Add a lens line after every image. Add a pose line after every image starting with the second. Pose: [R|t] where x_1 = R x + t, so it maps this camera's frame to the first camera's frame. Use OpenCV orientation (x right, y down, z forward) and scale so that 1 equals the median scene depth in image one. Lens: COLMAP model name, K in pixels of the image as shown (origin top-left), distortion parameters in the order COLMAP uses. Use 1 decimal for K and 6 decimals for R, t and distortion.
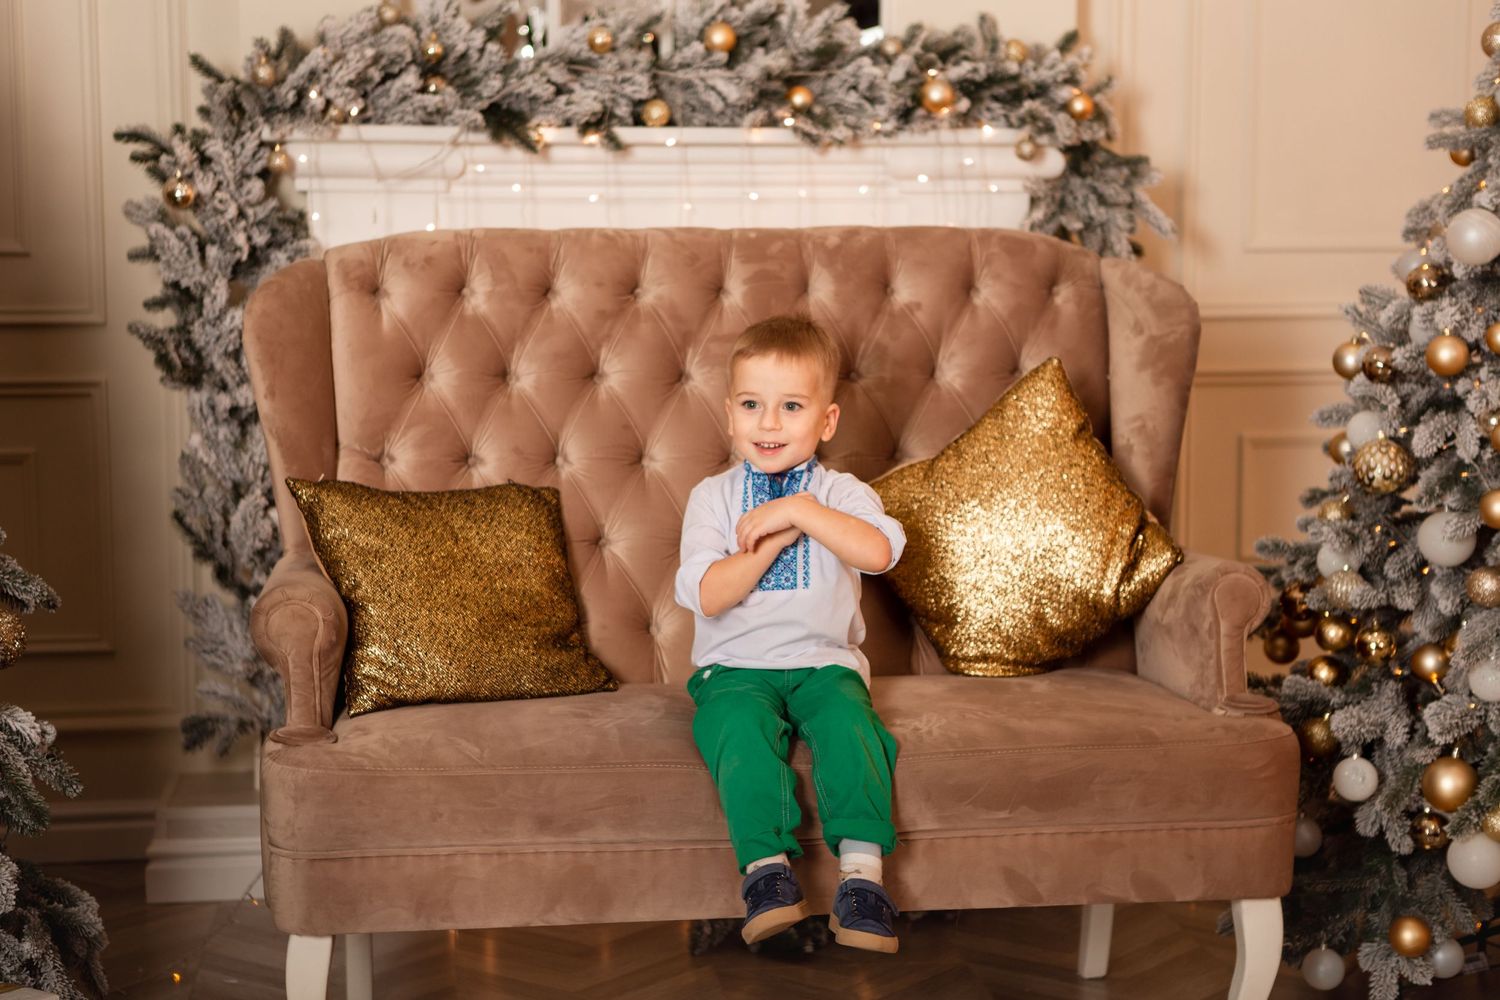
lens RADIAL K [[2482.4, 0, 735.1], [0, 2482.4, 500.2], [0, 0, 1]] dist [0.117408, 0.000000]
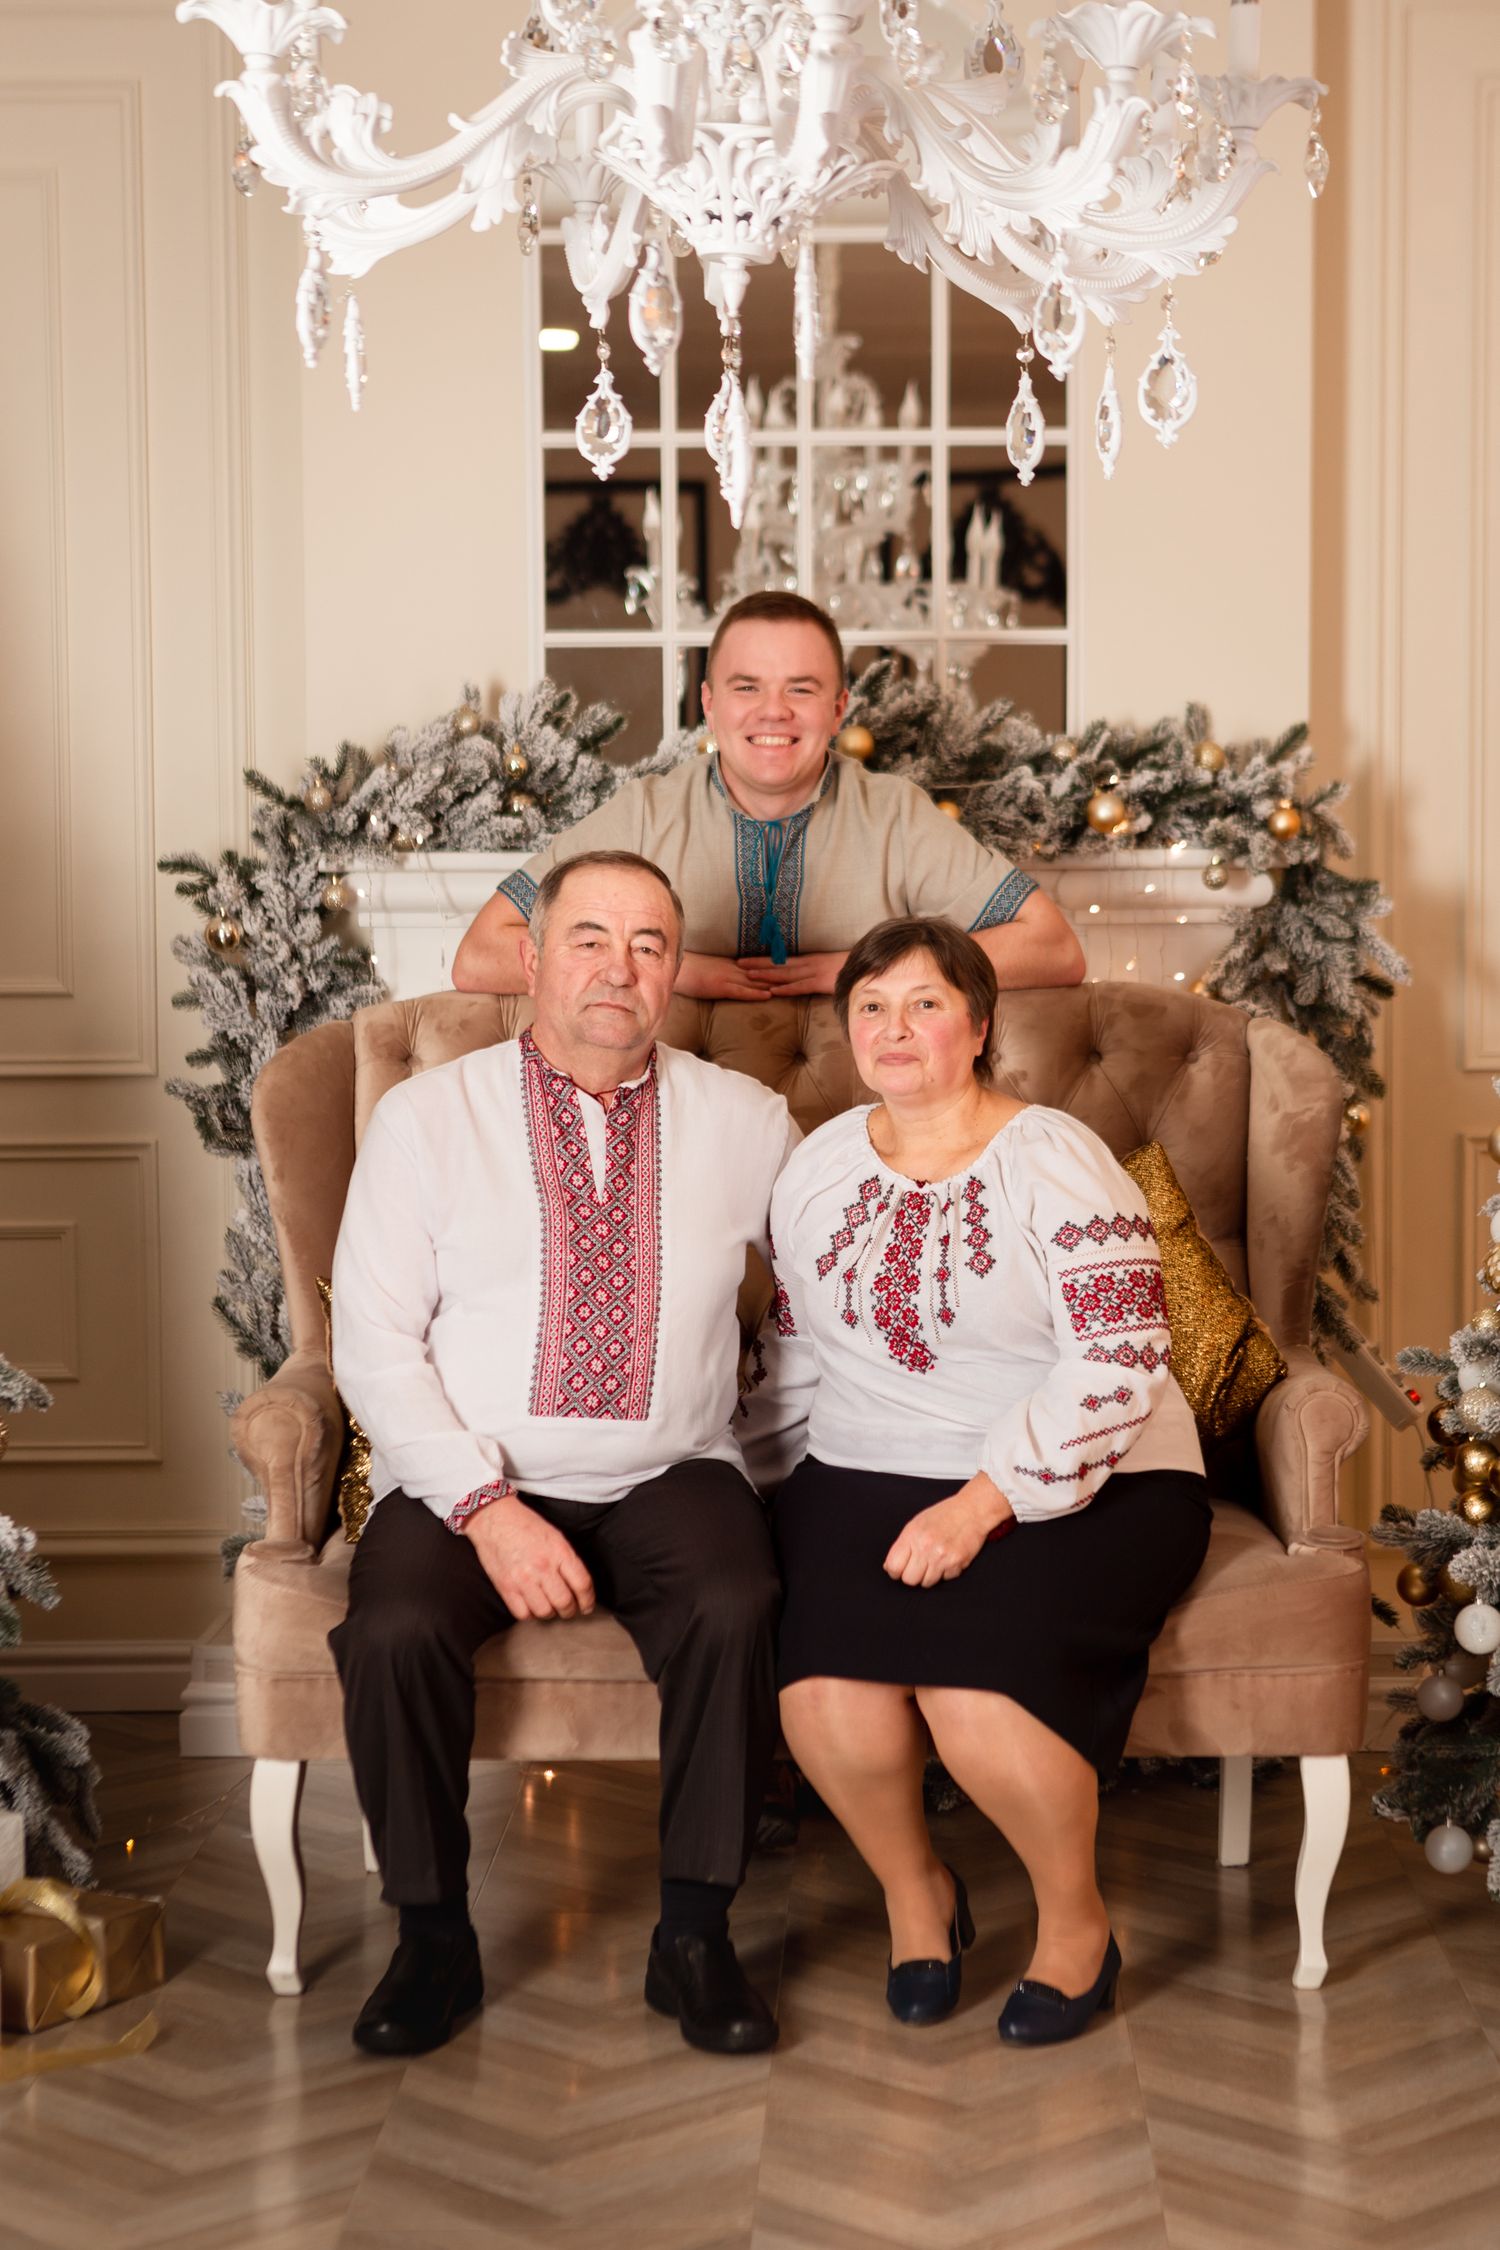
lens RADIAL K [[4142.4, 0, 825.5], [0, 4142.4, 1092.5], [0, 0, 1]] dist [0.096129, 0.000000]
pose [[0.989408, 0.005965, -0.145039, 0.193814], [-0.011516, 0.999231, -0.037469, -0.015474], [0.144704, 0.038742, 0.988716, -0.394690]]
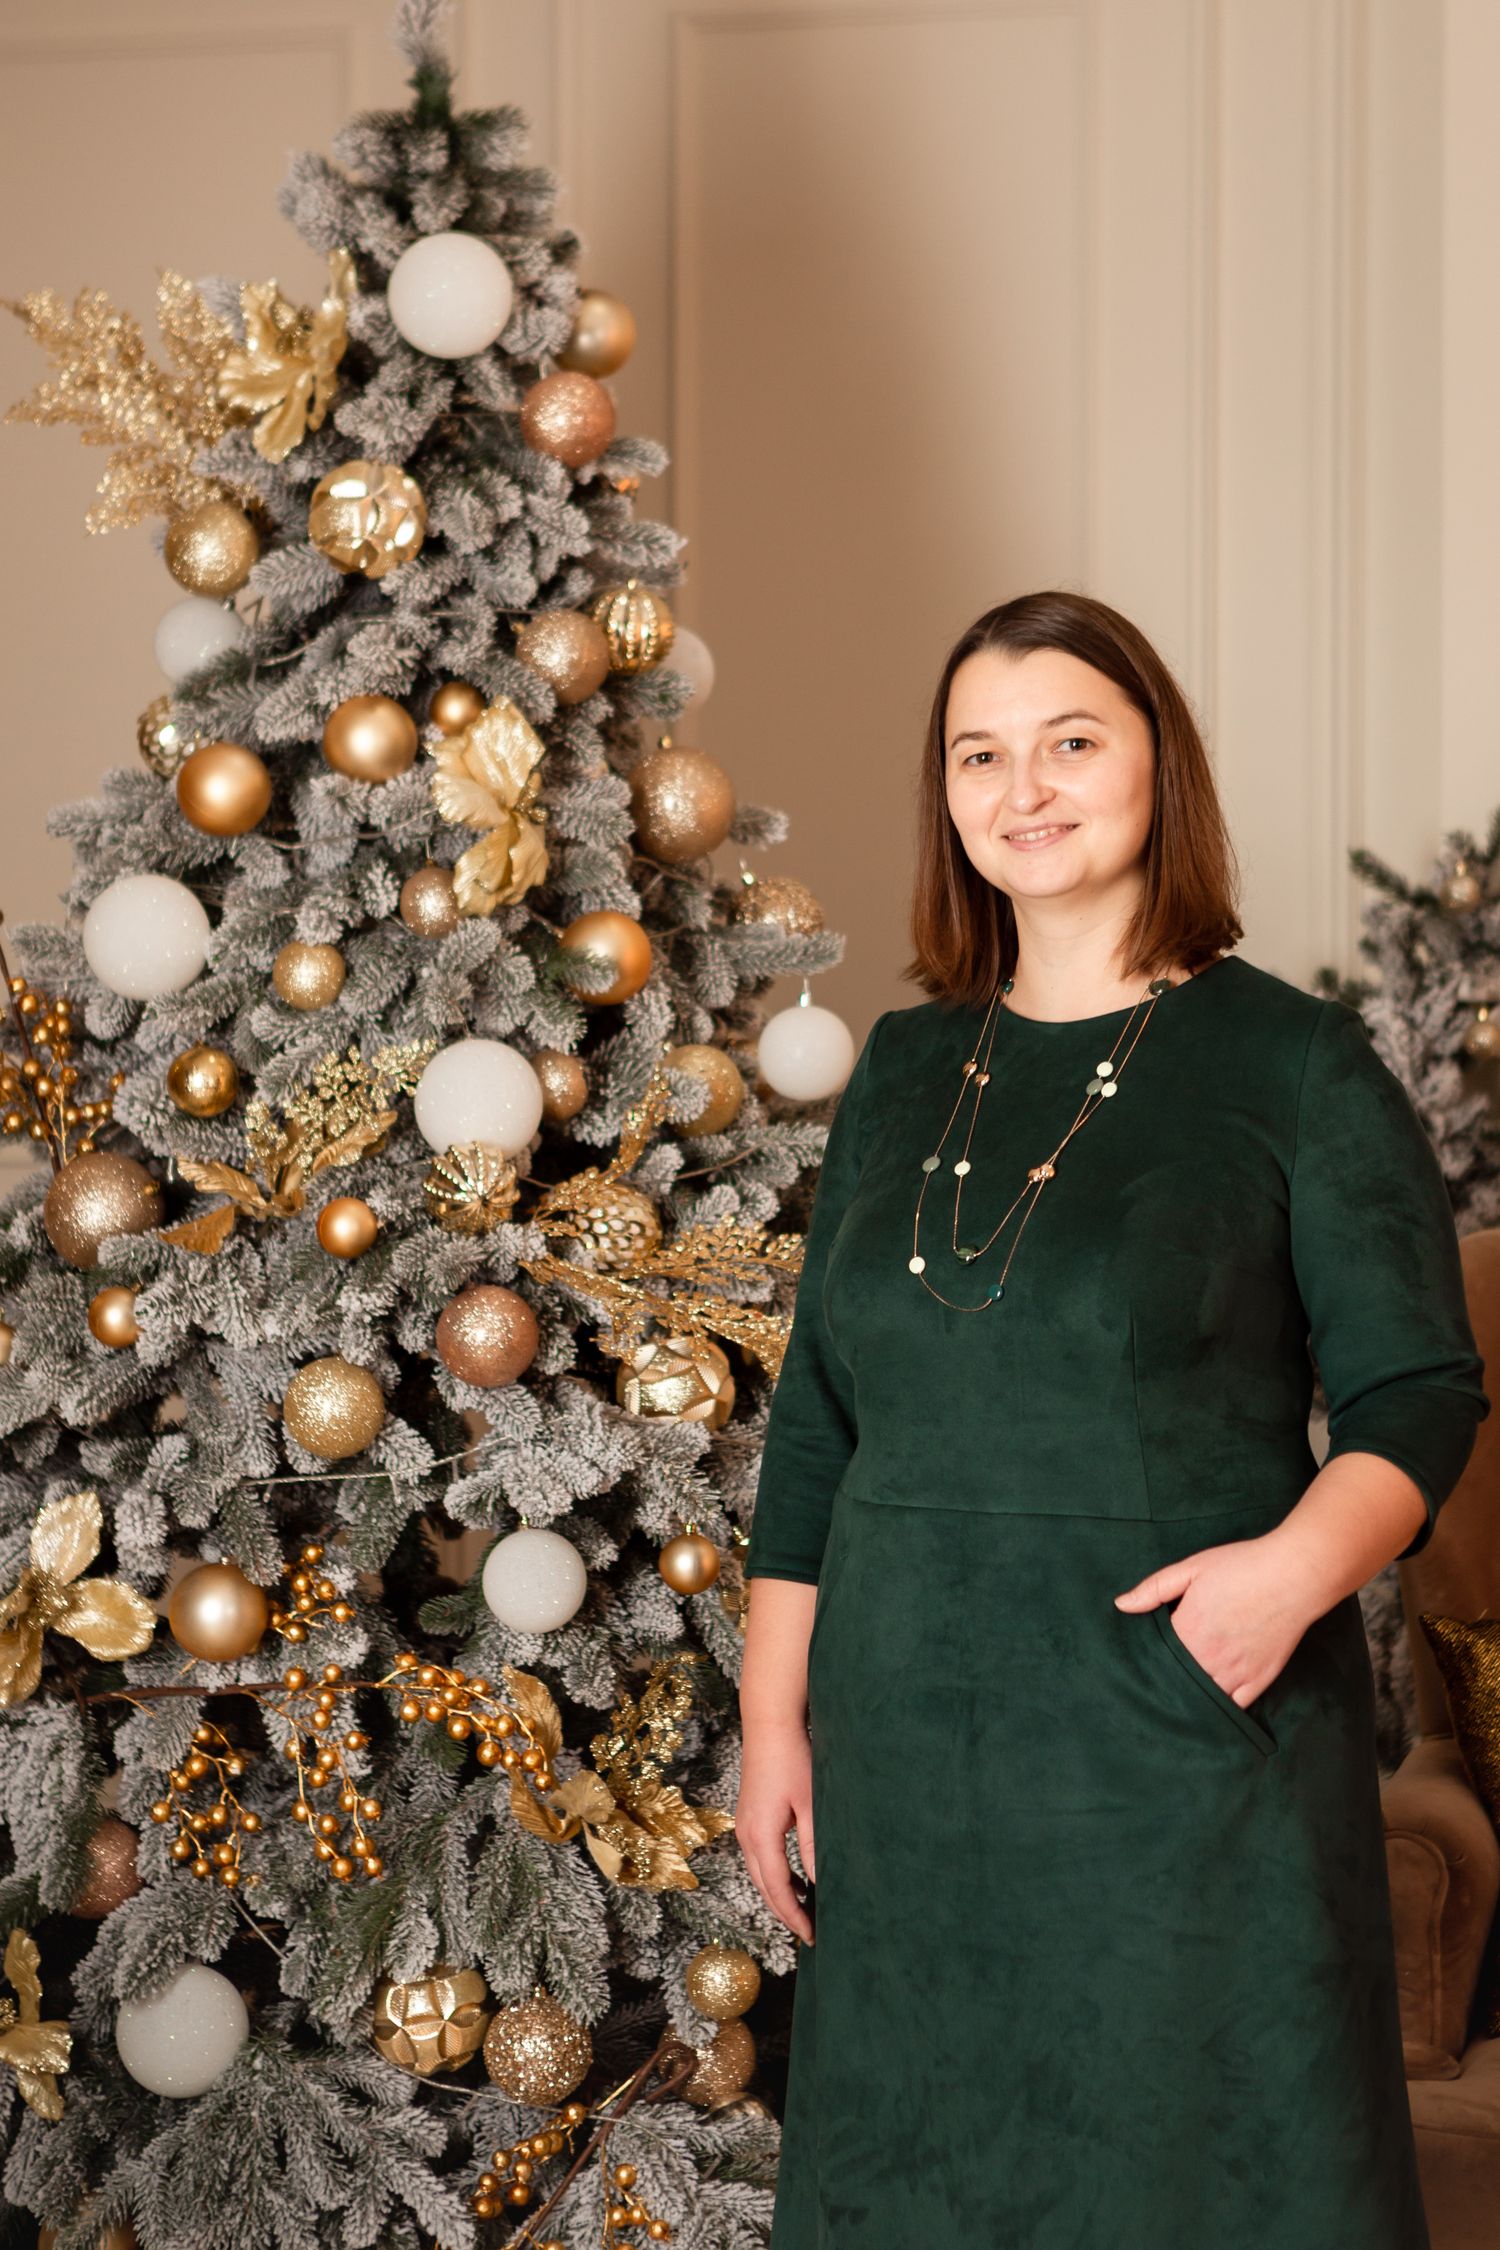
lens RADIAL K [[5318.0, 0, 766.8], [0, 5318.0, 992.9], [0, 0, 1]] dist [0.144079, 0.000000]
pose [[0.927264, 0.005789, -0.374363, 0.126166], [-0.037876, 0.996201, -0.078411, -0.042196], [0.372487, 0.086888, 0.923961, -0.208213]]
